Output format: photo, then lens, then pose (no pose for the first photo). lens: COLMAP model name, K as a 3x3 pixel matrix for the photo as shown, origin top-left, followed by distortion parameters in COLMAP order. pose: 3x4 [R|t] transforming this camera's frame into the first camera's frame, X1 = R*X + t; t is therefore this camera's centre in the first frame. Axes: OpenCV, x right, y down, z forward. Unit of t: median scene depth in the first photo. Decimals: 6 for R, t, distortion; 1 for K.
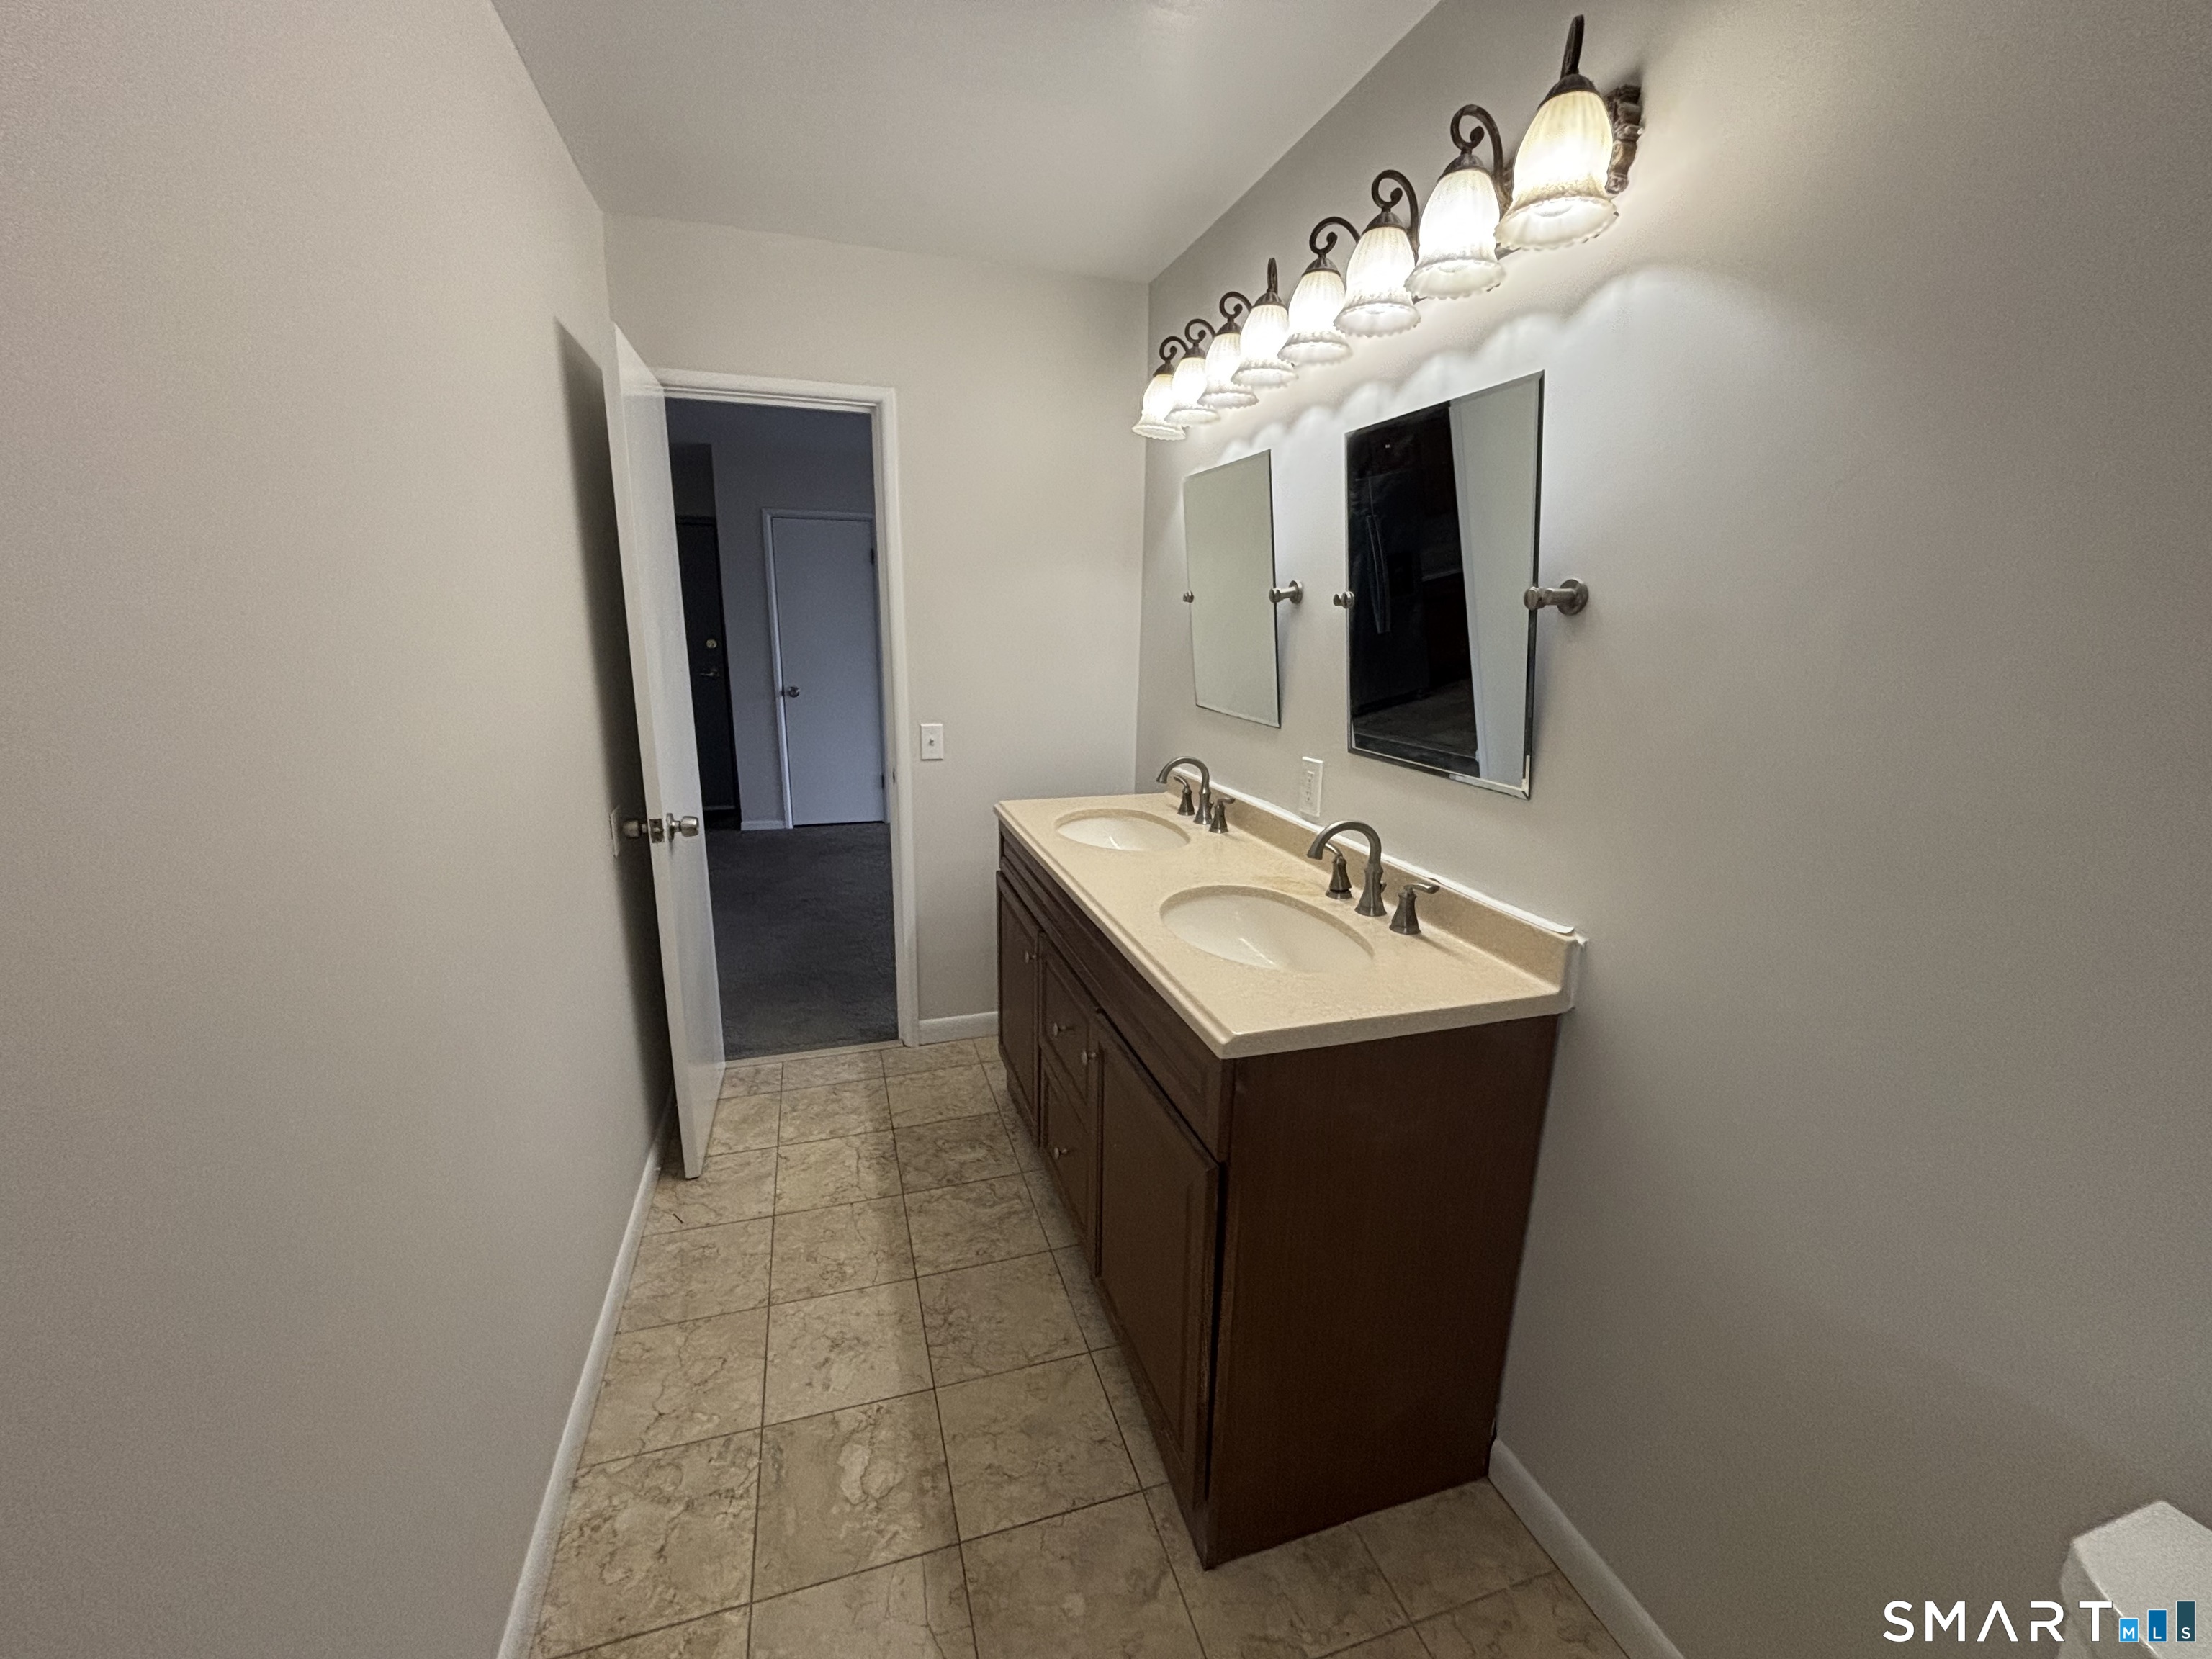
lens RADIAL K [[897.5, 0, 1099.0], [0, 897.5, 822.1], [0, 0, 1]] dist [0.003611, 0.000306]
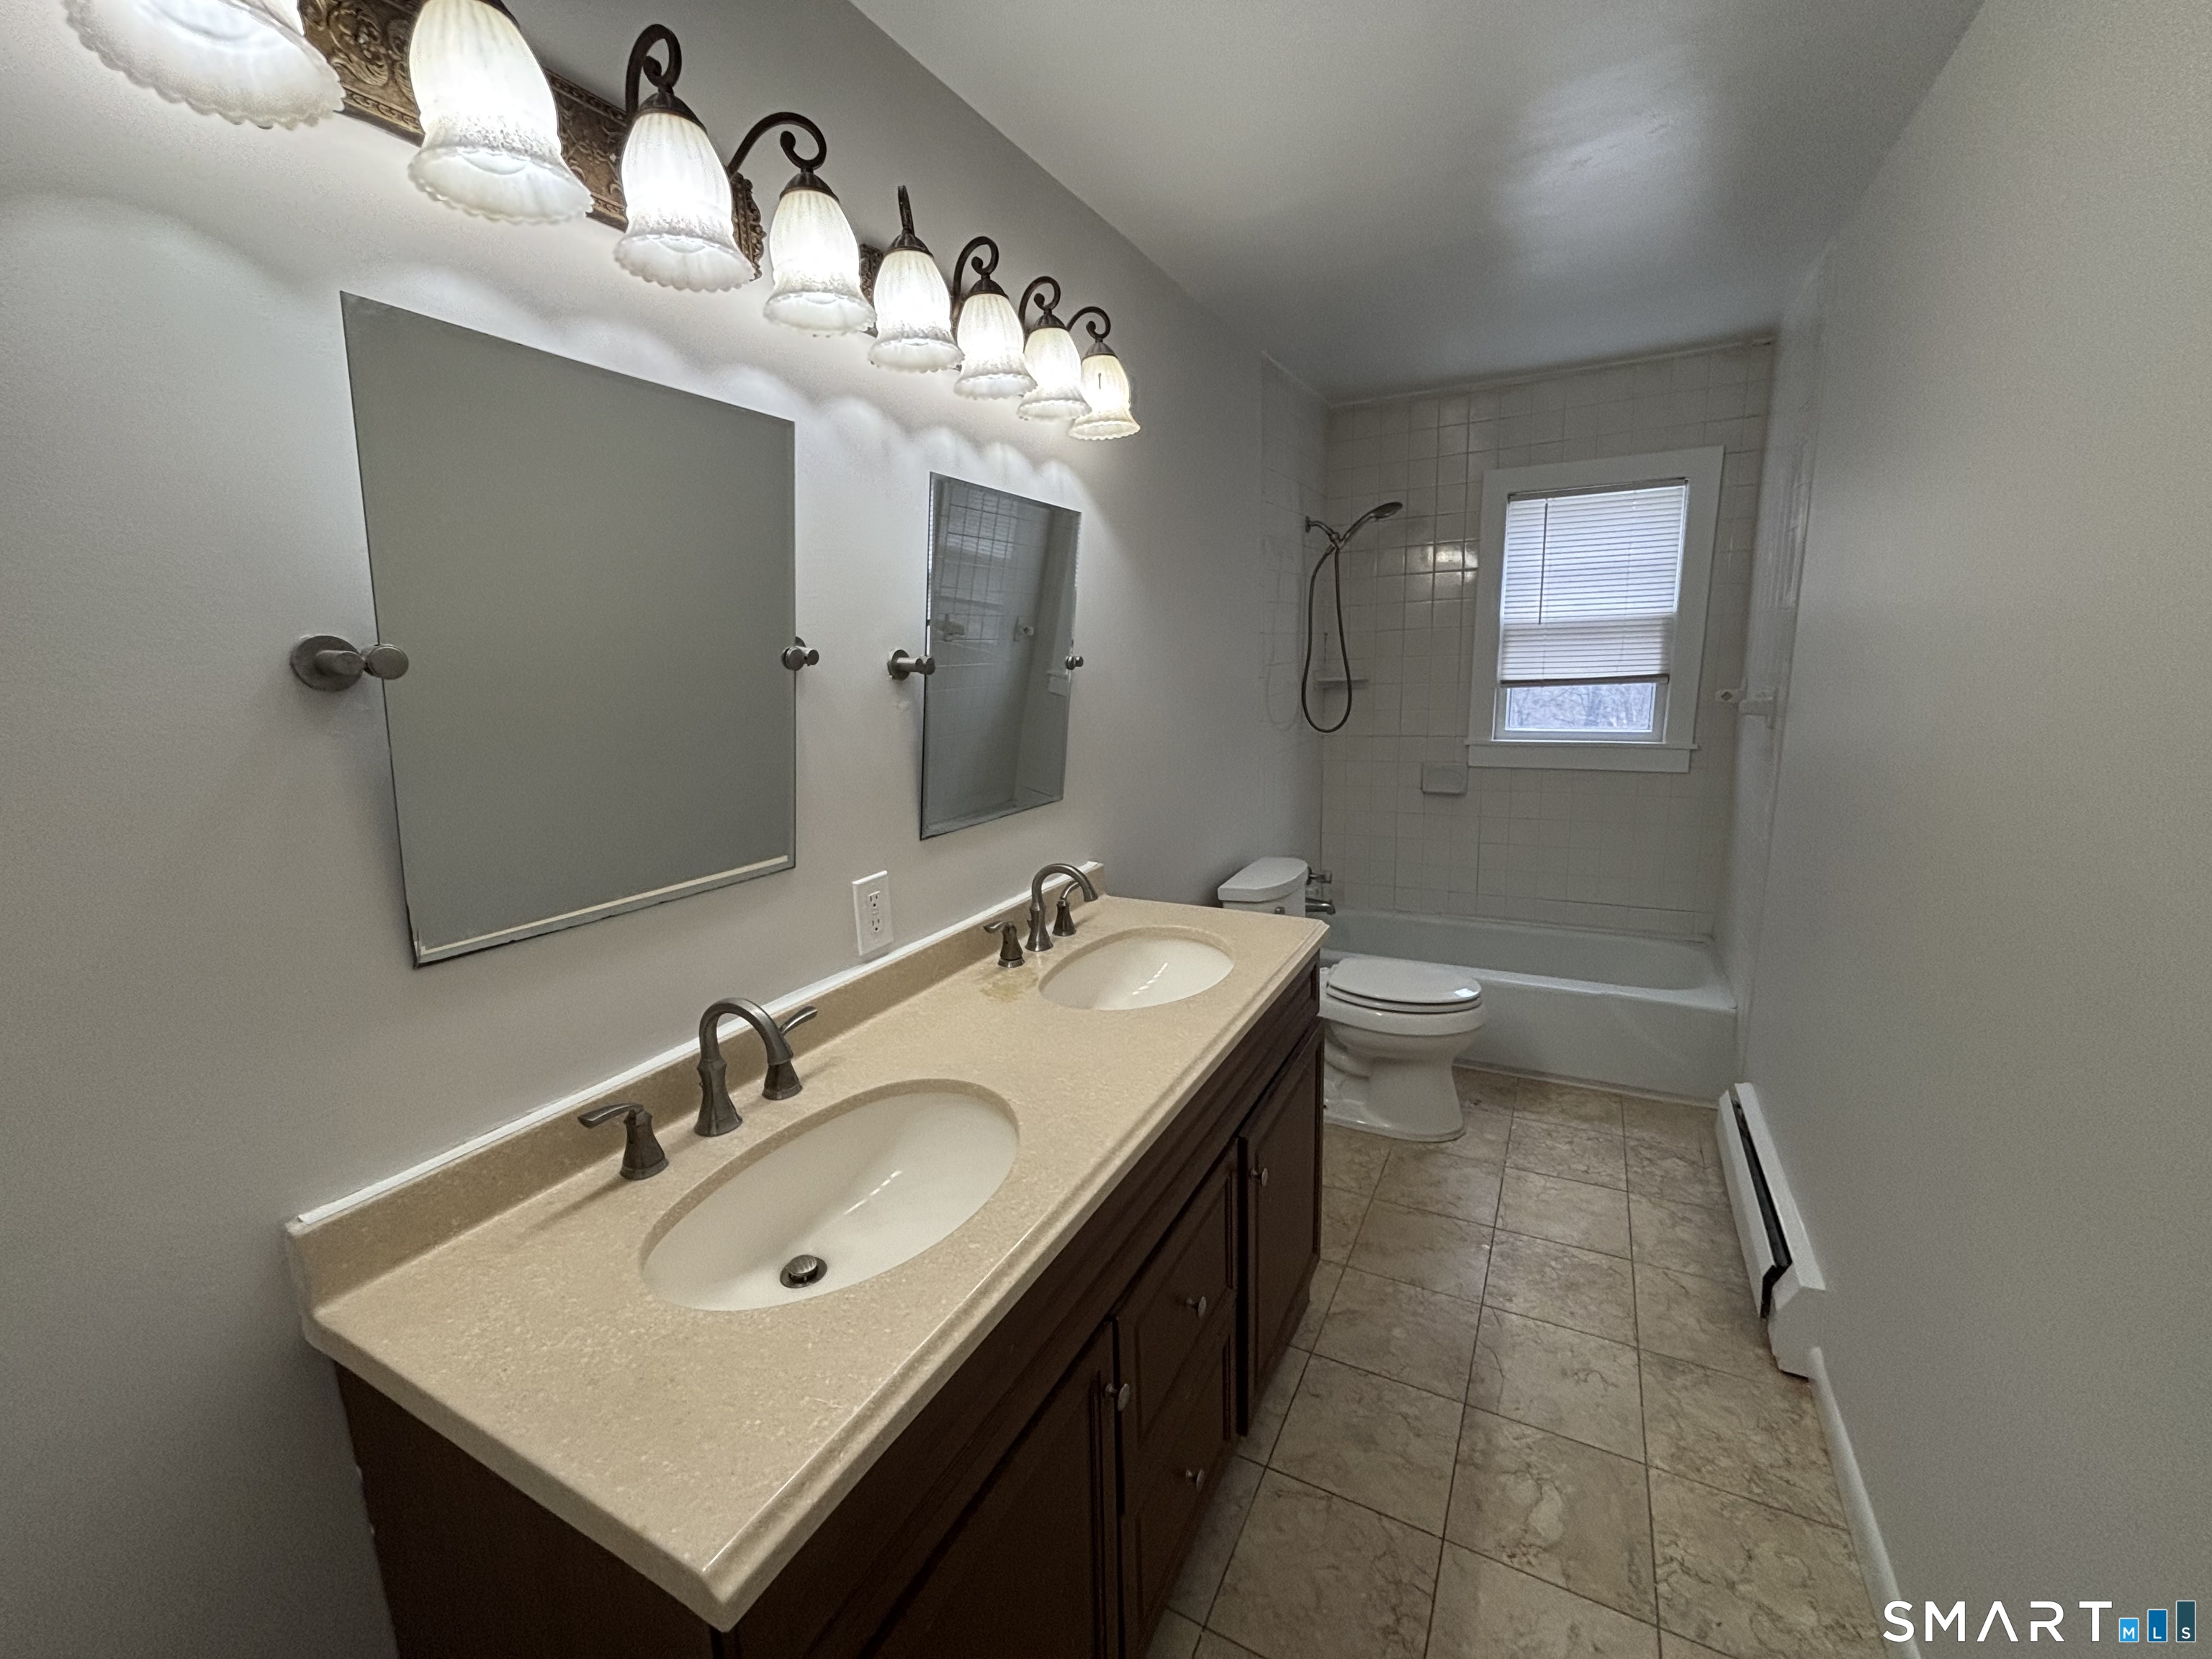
lens RADIAL K [[897.5, 0, 1102.3], [0, 897.5, 835.5], [0, 0, 1]] dist [0.003611, 0.000306]
pose [[-0.702123, -0.129829, 0.700120, -0.494021], [0.179613, 0.919150, 0.350573, -0.391206], [-0.689030, 0.371896, -0.622037, 1.576404]]
